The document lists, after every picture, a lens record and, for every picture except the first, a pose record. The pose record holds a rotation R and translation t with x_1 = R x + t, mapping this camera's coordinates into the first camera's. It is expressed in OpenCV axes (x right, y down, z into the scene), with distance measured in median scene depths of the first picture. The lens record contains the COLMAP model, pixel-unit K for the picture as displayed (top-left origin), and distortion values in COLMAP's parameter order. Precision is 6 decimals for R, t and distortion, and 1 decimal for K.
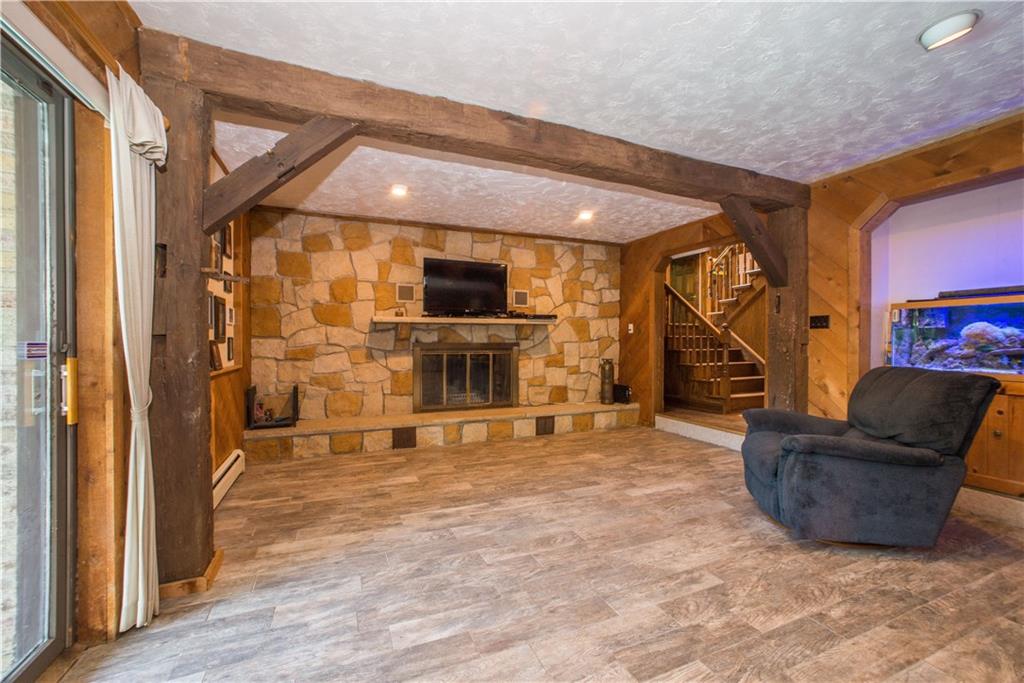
lens RADIAL K [[418.4, 0, 506.8], [0, 418.4, 345.8], [0, 0, 1]] dist [-0.003501, 0.003215]
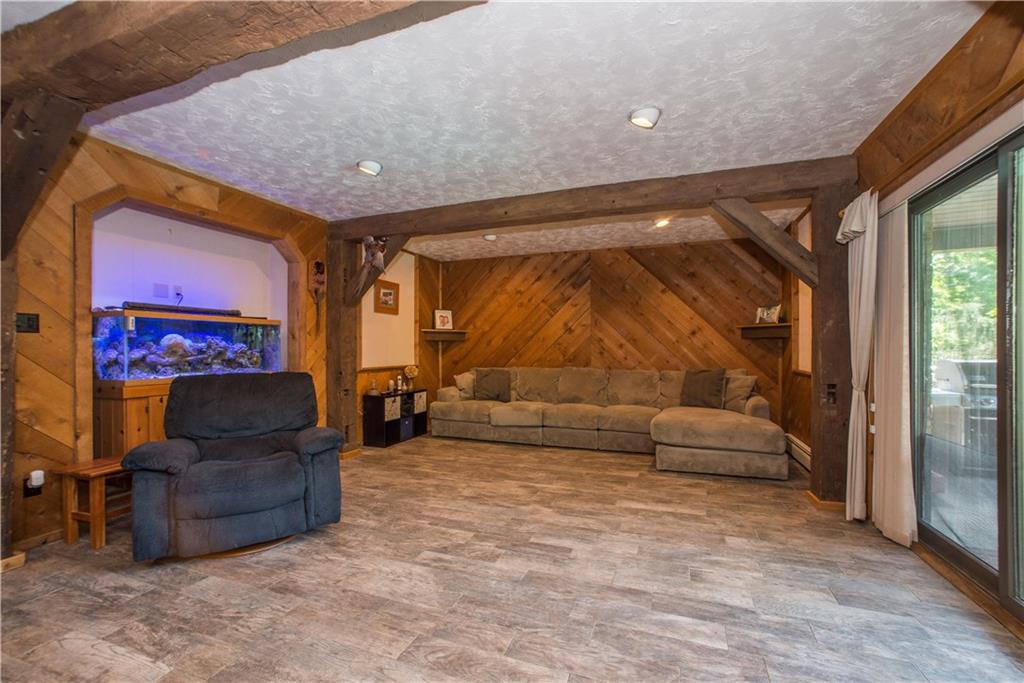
lens RADIAL K [[418.4, 0, 504.0], [0, 418.4, 345.4], [0, 0, 1]] dist [-0.003501, 0.003215]
pose [[-0.700492, 0.008399, 0.713611, -0.491921], [0.007309, 0.999963, -0.004595, -0.019462], [-0.713623, 0.001997, -0.700527, 1.636536]]
